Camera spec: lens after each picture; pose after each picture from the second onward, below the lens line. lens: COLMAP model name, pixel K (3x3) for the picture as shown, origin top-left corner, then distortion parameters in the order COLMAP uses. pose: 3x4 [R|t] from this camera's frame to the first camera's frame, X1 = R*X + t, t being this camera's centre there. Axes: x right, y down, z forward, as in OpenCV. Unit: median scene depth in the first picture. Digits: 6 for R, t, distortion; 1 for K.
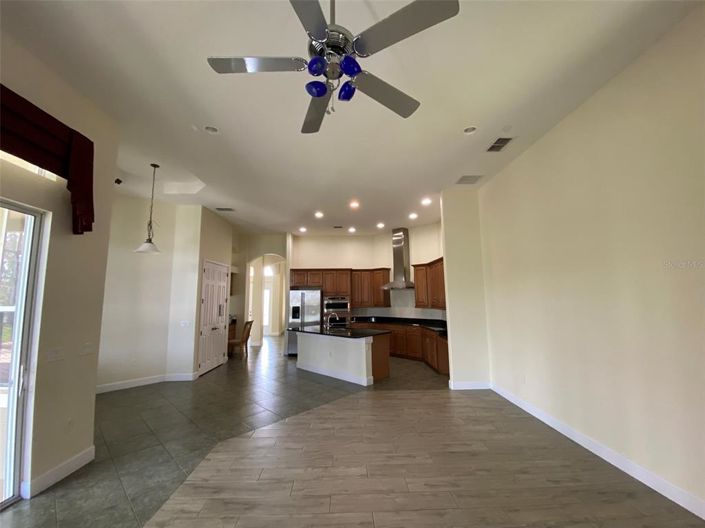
lens RADIAL K [[286.2, 0, 352.5], [0, 286.2, 264.0], [0, 0, 1]] dist [0.023874, -0.020221]
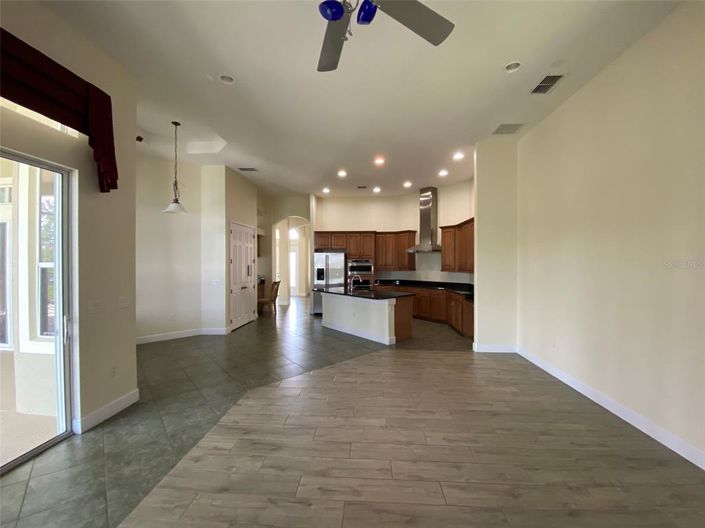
lens RADIAL K [[286.2, 0, 352.5], [0, 286.2, 264.0], [0, 0, 1]] dist [0.023874, -0.020221]
pose [[0.996061, 0.011091, -0.087969, 0.007768], [-0.000064, 0.992236, 0.124373, 0.013697], [0.088666, -0.123877, 0.988328, 0.022748]]
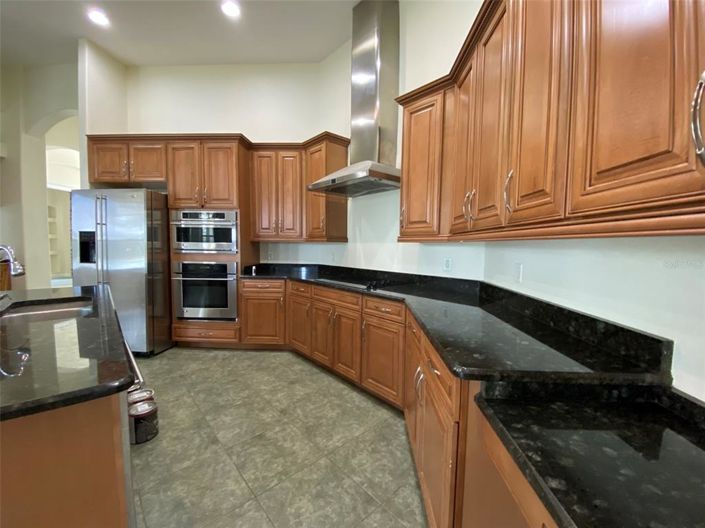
lens RADIAL K [[286.0, 0, 352.5], [0, 286.0, 264.0], [0, 0, 1]] dist [0.014499, -0.020022]
pose [[0.996785, 0.033578, -0.072744, 0.345905], [-0.019700, 0.982783, 0.183711, 0.217367], [0.077660, -0.181688, 0.980285, 1.230871]]
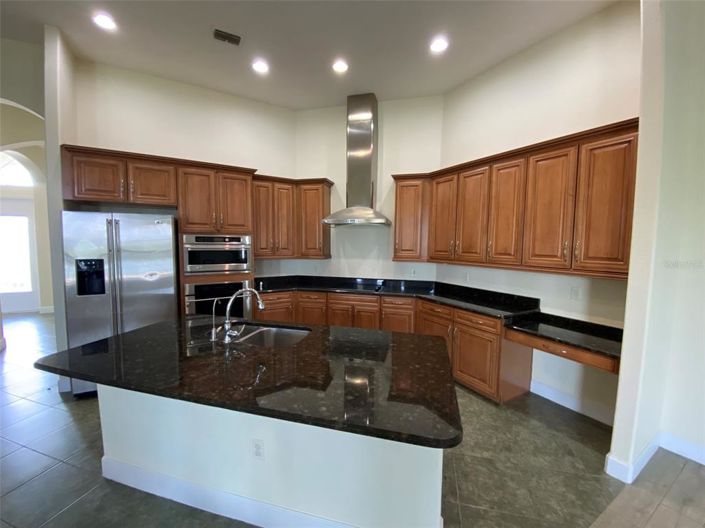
lens RADIAL K [[286.2, 0, 352.5], [0, 286.2, 264.0], [0, 0, 1]] dist [0.023874, -0.020221]
pose [[0.872061, -0.015563, 0.489149, -0.179414], [-0.080103, 0.981476, 0.174036, 0.134008], [-0.482797, -0.190952, 0.854660, 1.069968]]
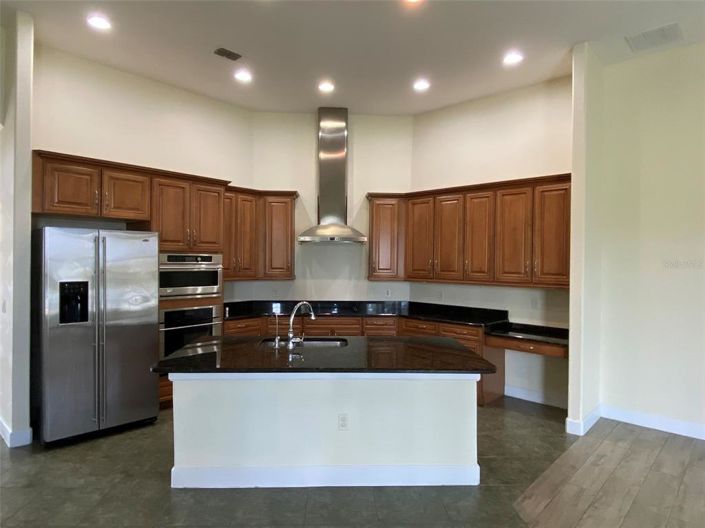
lens RADIAL K [[431.0, 0, 352.5], [0, 431.0, 264.0], [0, 0, 1]] dist [0.026939, -0.001284]
pose [[0.689647, 0.013077, 0.724027, -0.616963], [-0.105168, 0.991045, 0.082275, 0.119900], [-0.716468, -0.132885, 0.684847, 0.933572]]
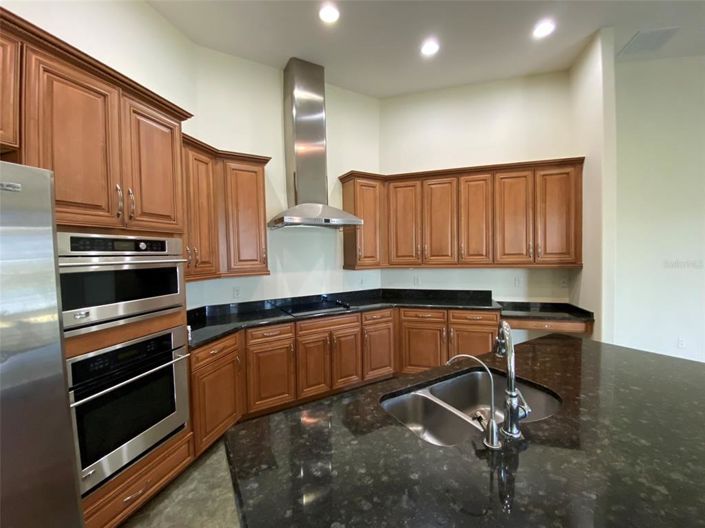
lens RADIAL K [[286.0, 0, 352.5], [0, 286.0, 264.0], [0, 0, 1]] dist [0.014499, -0.020022]
pose [[0.281015, -0.029512, 0.959250, -0.376019], [-0.097713, 0.993453, 0.059189, 0.212976], [-0.954716, -0.110364, 0.276291, 1.596113]]
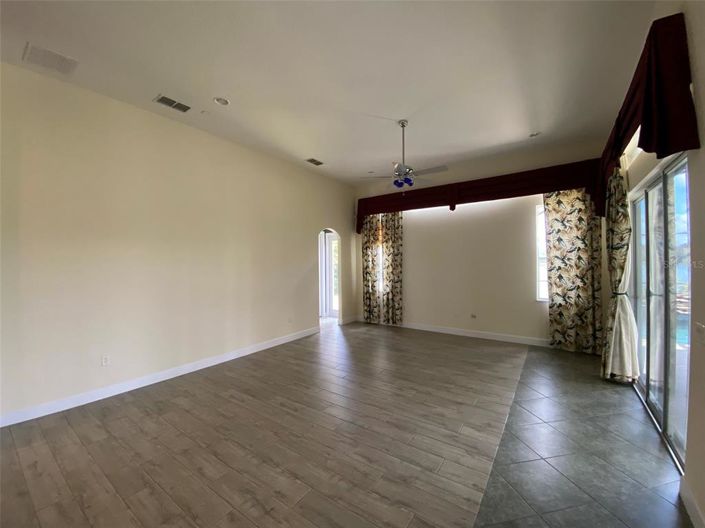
lens RADIAL K [[286.2, 0, 352.5], [0, 286.2, 264.0], [0, 0, 1]] dist [0.023874, -0.020221]
pose [[-0.799611, 0.019297, 0.600209, -0.466035], [-0.050191, 0.993839, -0.098819, 0.156044], [-0.598418, -0.109141, -0.793716, 1.208438]]
